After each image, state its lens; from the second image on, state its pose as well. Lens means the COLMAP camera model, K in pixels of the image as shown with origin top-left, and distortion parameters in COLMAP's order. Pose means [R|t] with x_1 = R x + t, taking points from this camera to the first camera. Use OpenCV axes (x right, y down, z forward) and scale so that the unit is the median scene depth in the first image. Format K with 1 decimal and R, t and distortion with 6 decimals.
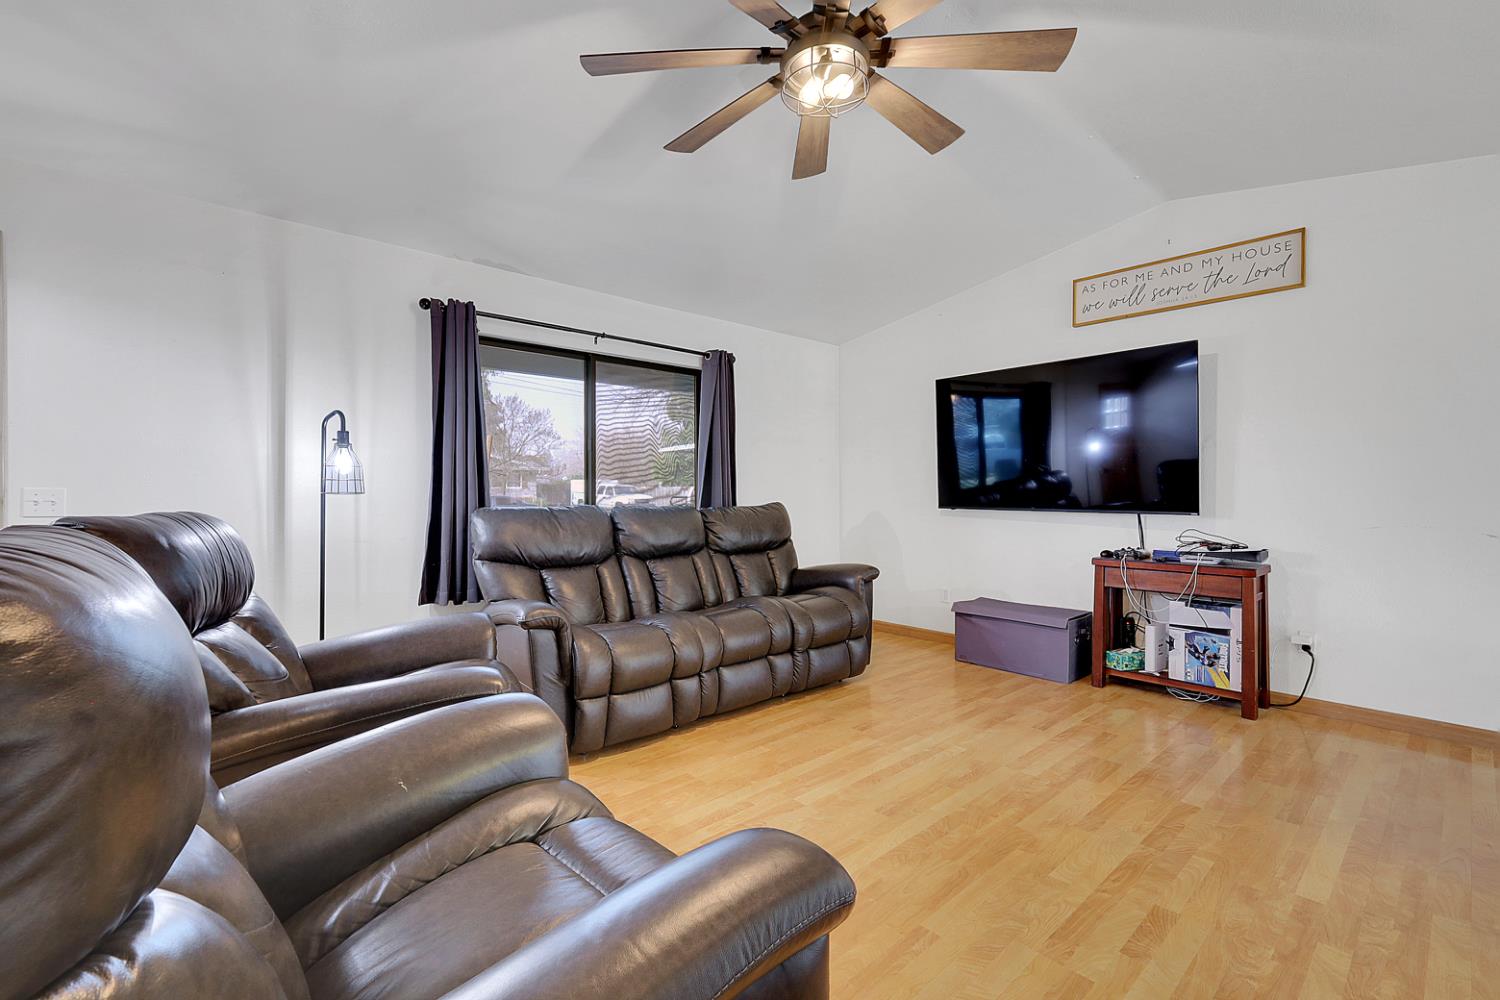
lens RADIAL K [[650.7, 0, 751.2], [0, 650.7, 496.7], [0, 0, 1]] dist [0.001317, -0.000105]
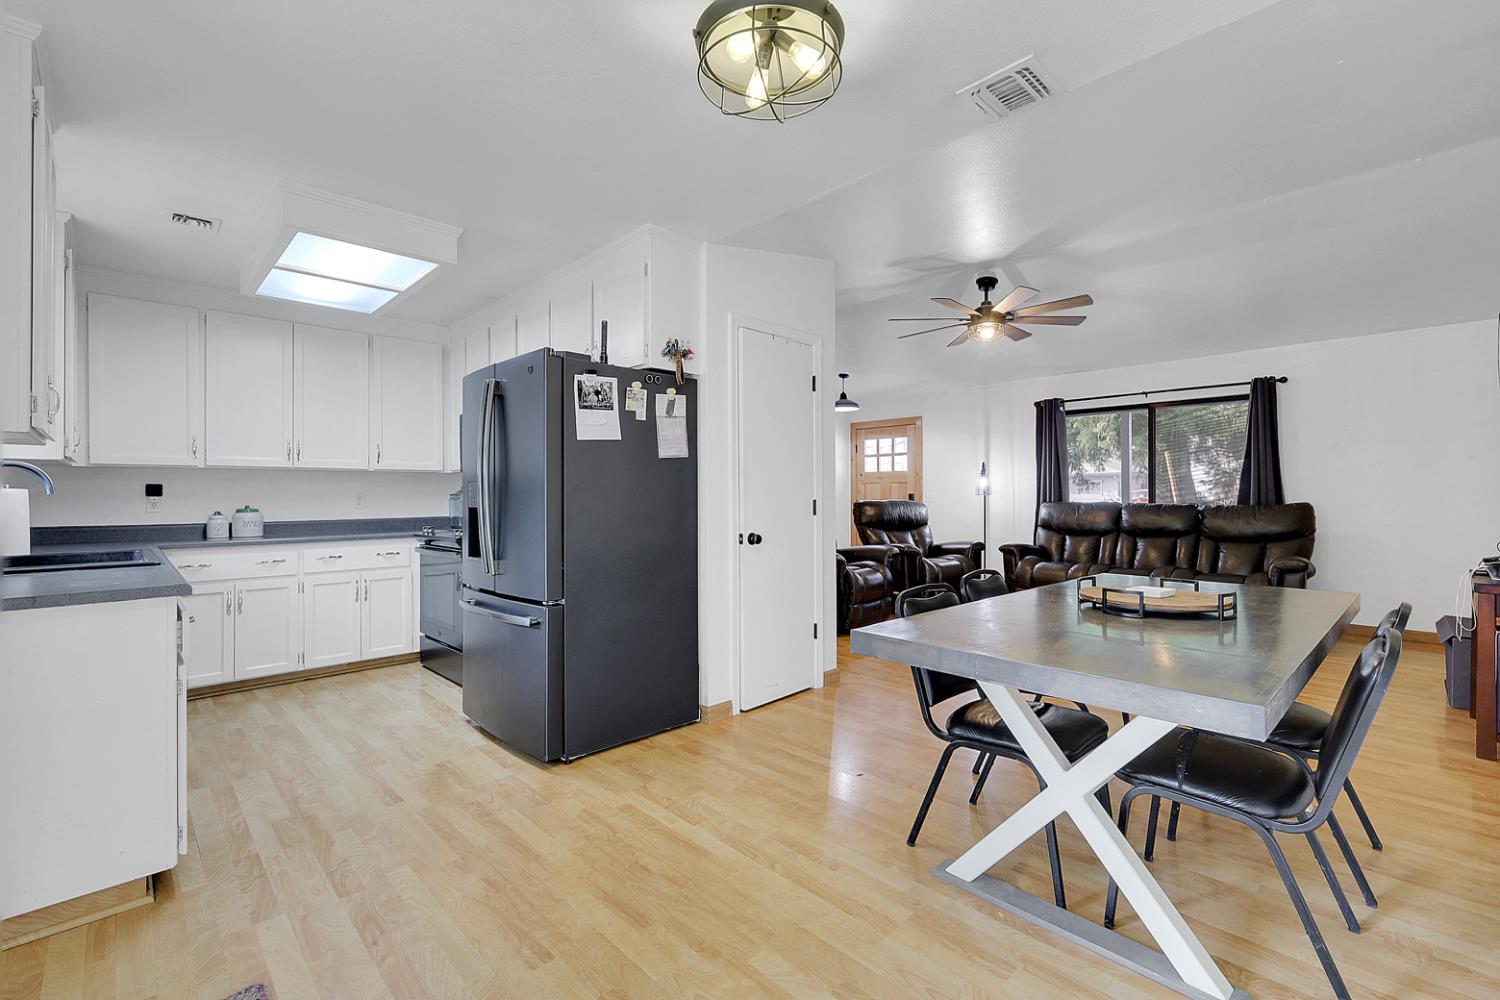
lens RADIAL K [[655.6, 0, 754.8], [0, 655.6, 495.1], [0, 0, 1]] dist [0.000026, -0.000268]
pose [[0.027123, 0.000068, -0.999632, 1.495165], [-0.005235, 0.999986, -0.000074, 0.000687], [0.999618, 0.005236, 0.027123, 0.040410]]
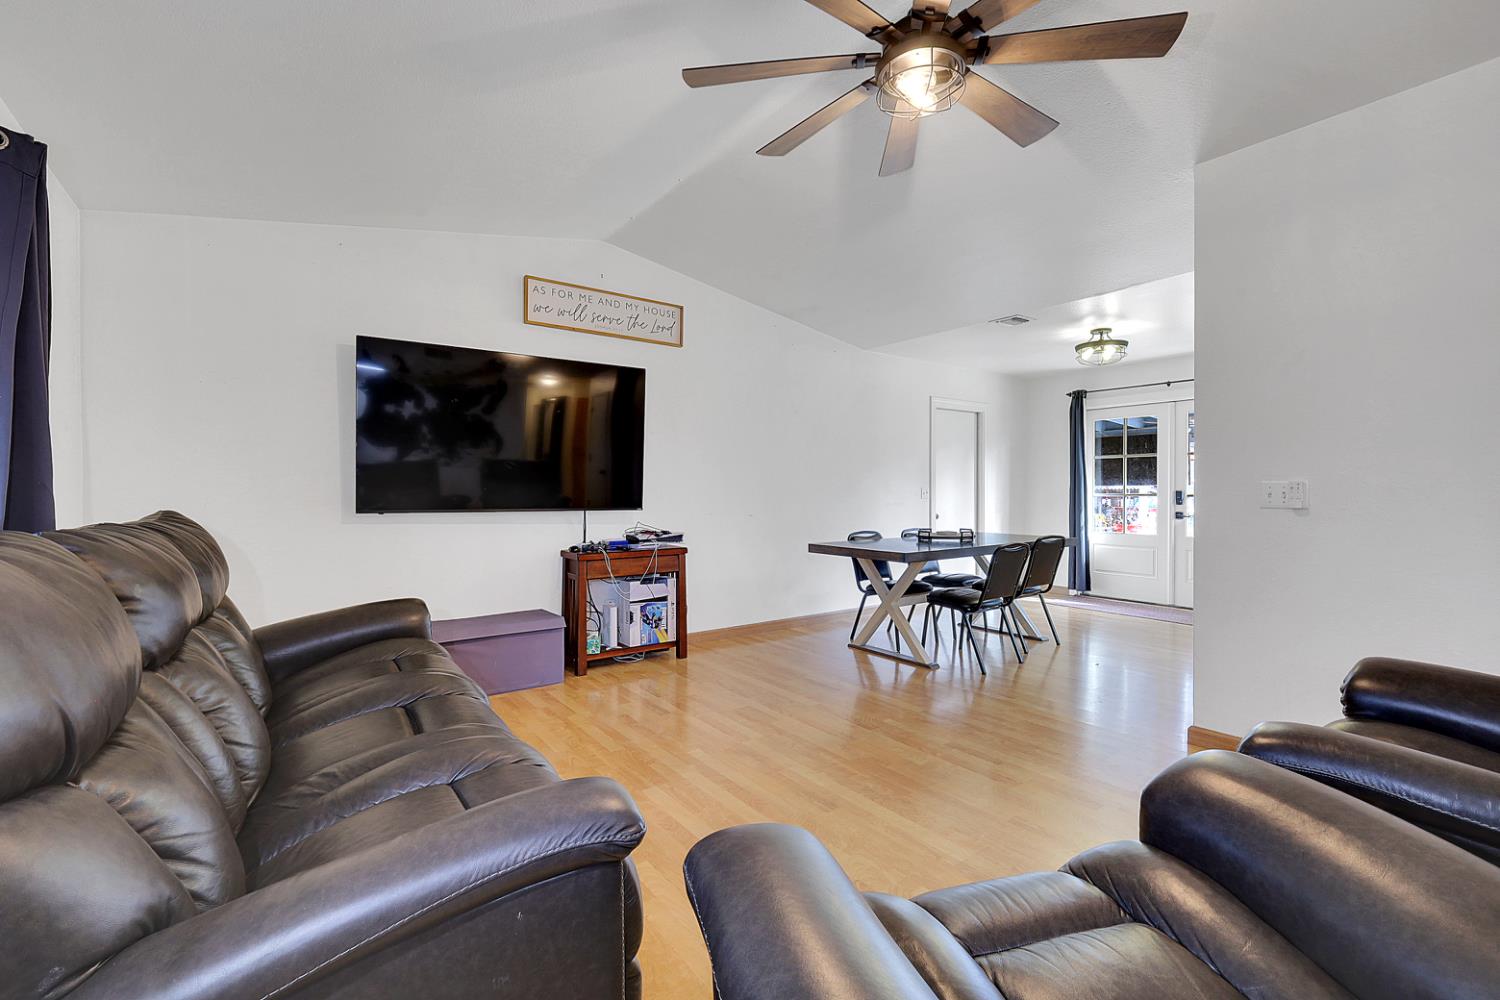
lens RADIAL K [[655.6, 0, 754.8], [0, 655.6, 495.1], [0, 0, 1]] dist [0.000026, -0.000268]
pose [[0.100216, -0.007429, 0.994938, -0.548821], [0.005321, 0.999962, 0.006931, -0.007560], [-0.994952, 0.004600, 0.100251, 0.674159]]
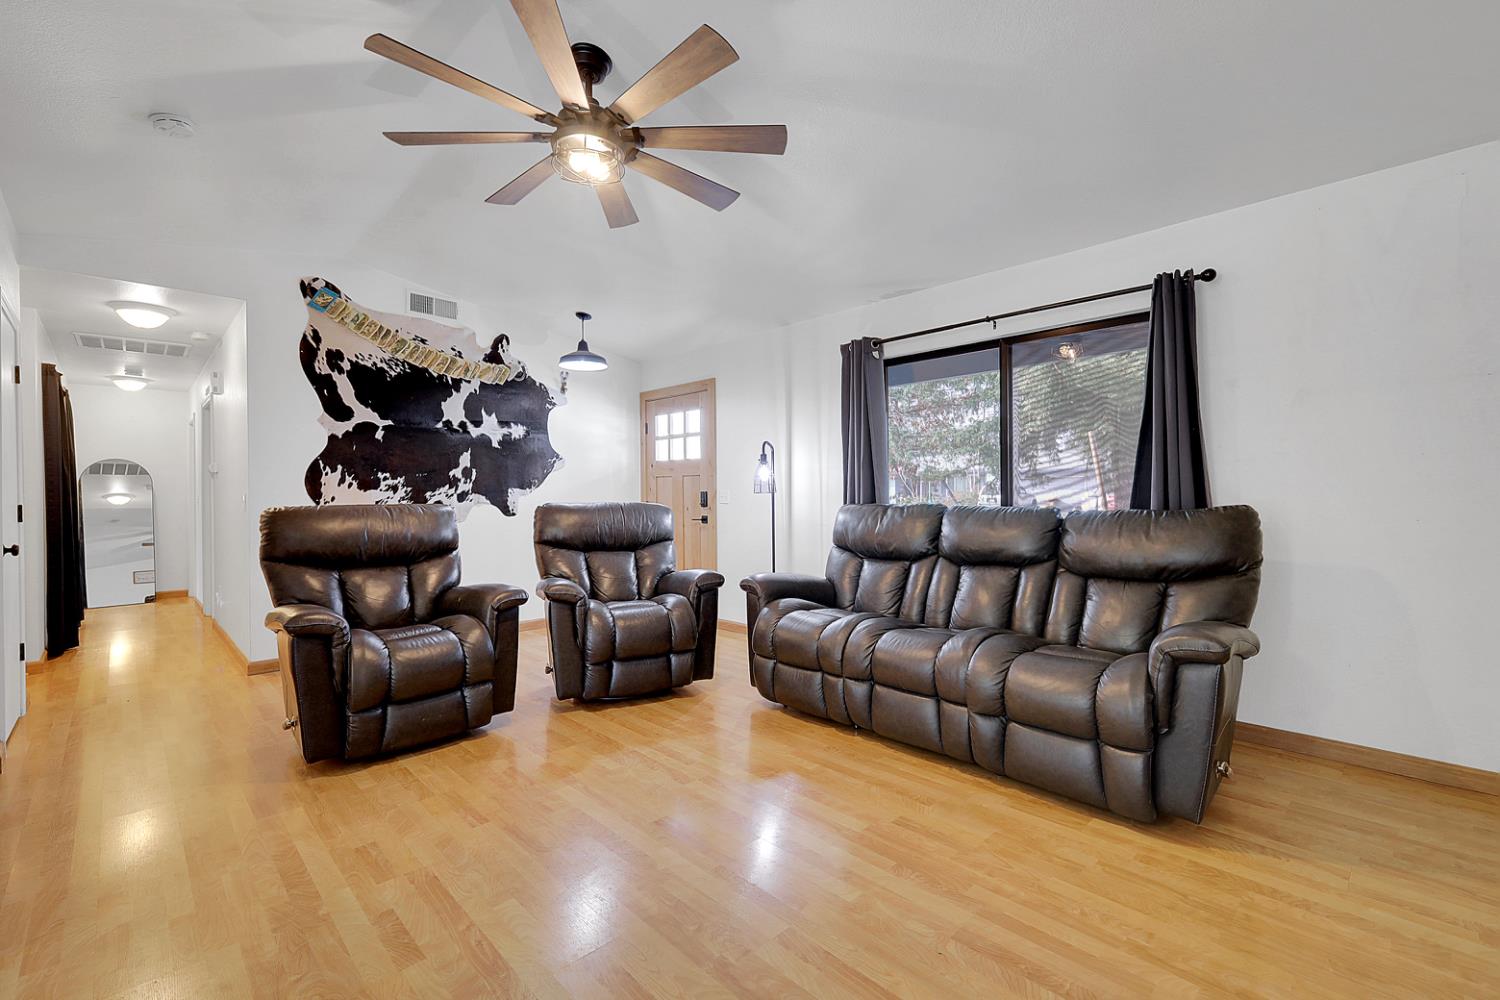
lens RADIAL K [[655.6, 0, 754.8], [0, 655.6, 495.1], [0, 0, 1]] dist [0.000026, -0.000268]
pose [[0.034264, 0.002769, -0.999409, 0.787356], [-0.000162, 0.999996, 0.002765, -0.002657], [0.999413, 0.000067, 0.034264, 0.731724]]
